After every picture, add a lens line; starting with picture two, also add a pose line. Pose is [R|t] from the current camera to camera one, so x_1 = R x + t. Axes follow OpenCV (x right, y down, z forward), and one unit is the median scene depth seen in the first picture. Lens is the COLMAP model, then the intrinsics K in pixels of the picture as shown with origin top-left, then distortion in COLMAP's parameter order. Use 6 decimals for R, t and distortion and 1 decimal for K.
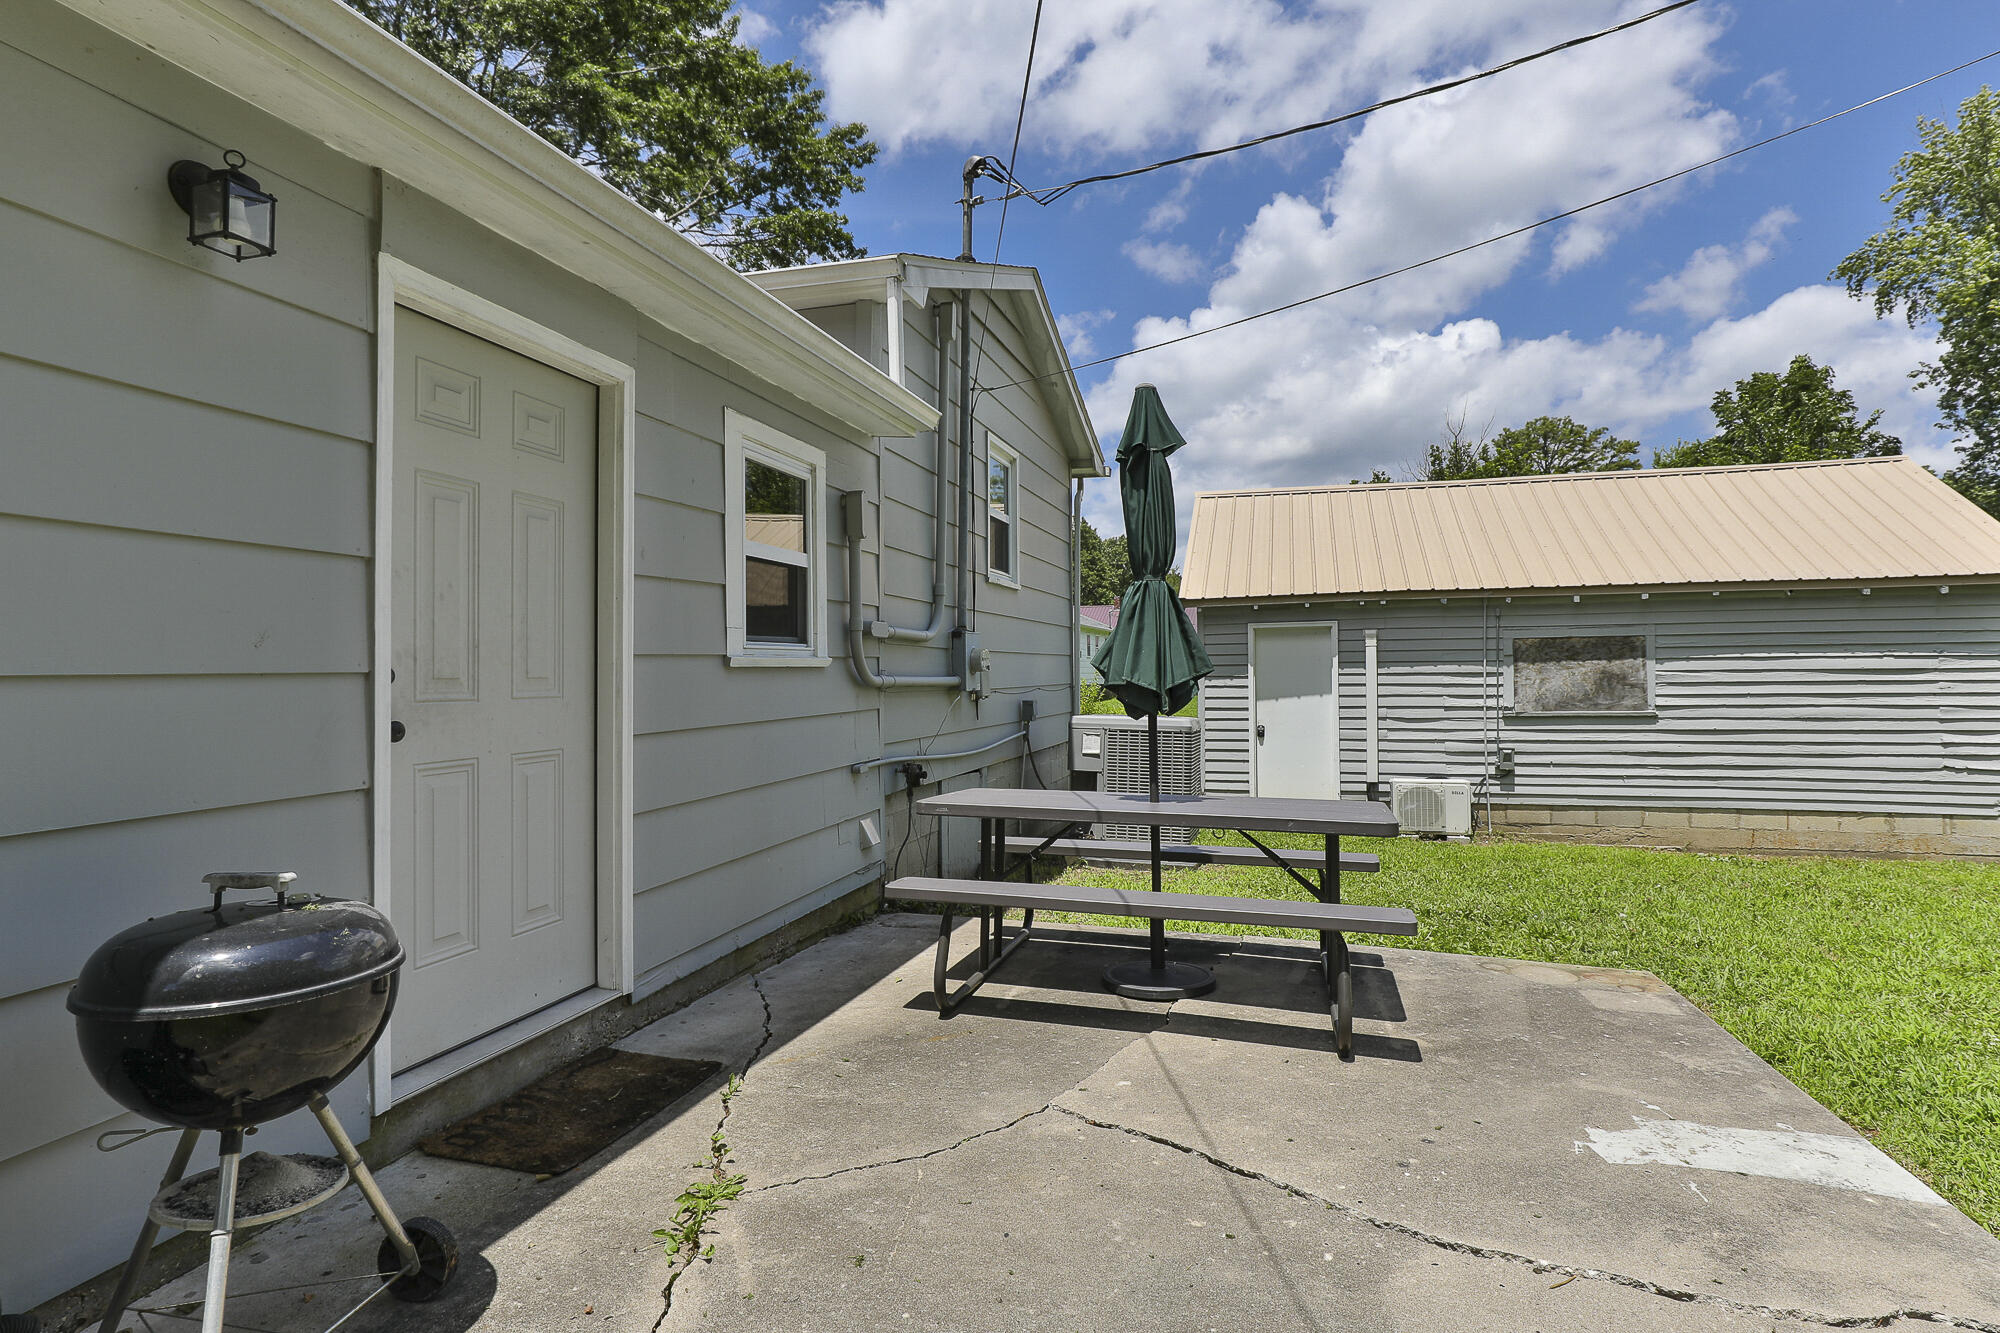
lens RADIAL K [[1025.3, 0, 1016.8], [0, 1025.3, 659.4], [0, 0, 1]] dist [-0.023190, 0.001109]
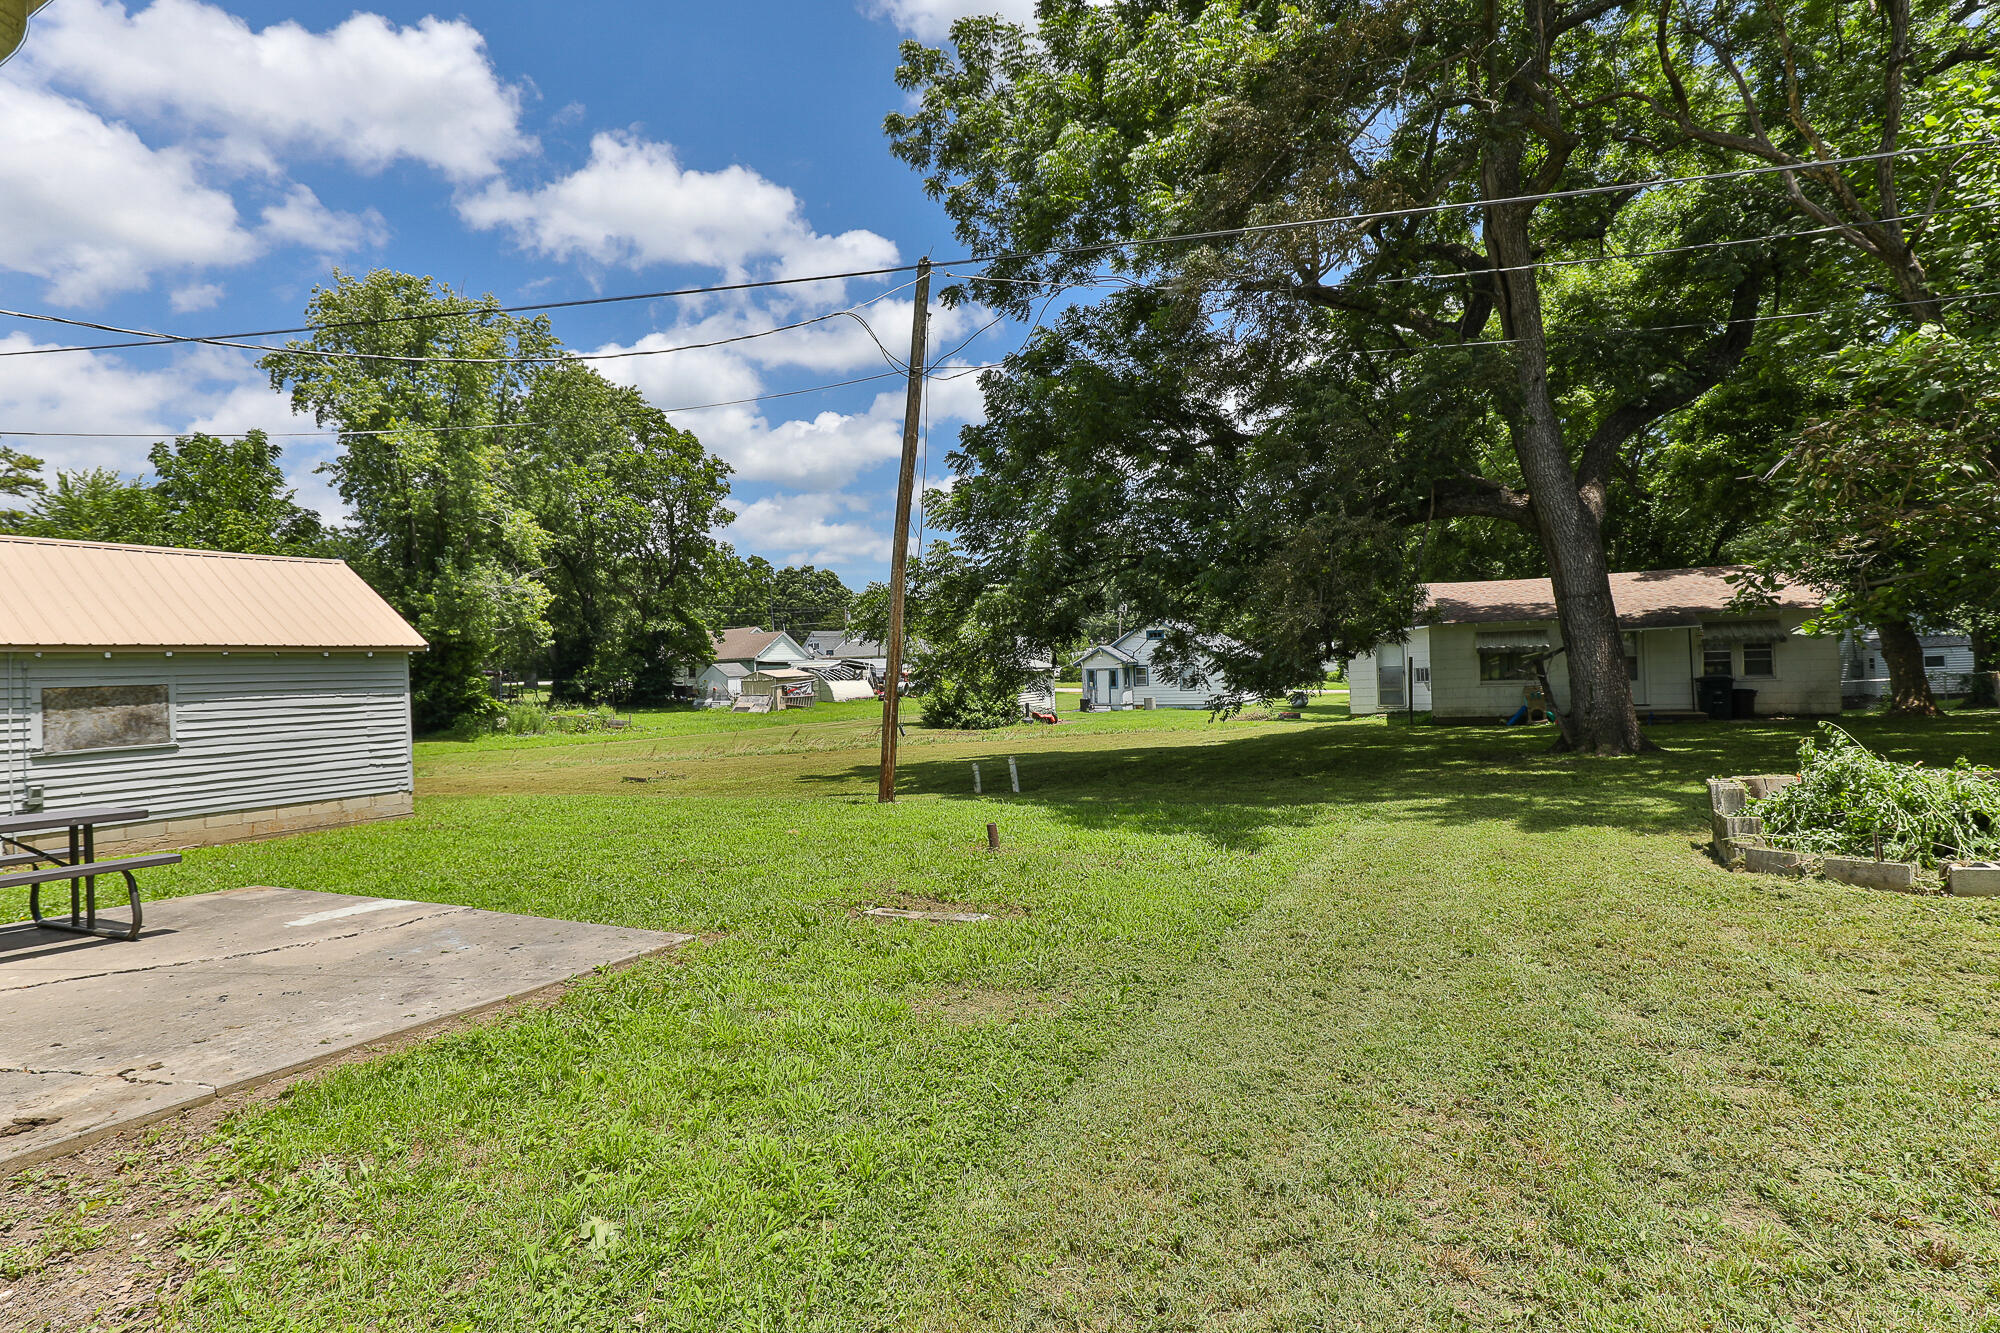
lens RADIAL K [[1025.3, 0, 1016.8], [0, 1025.3, 659.4], [0, 0, 1]] dist [-0.023190, 0.001109]
pose [[0.225758, 0.006527, 0.974162, -0.368767], [0.020288, 0.999729, -0.011399, -0.018211], [-0.973972, 0.022337, 0.225564, -0.322792]]
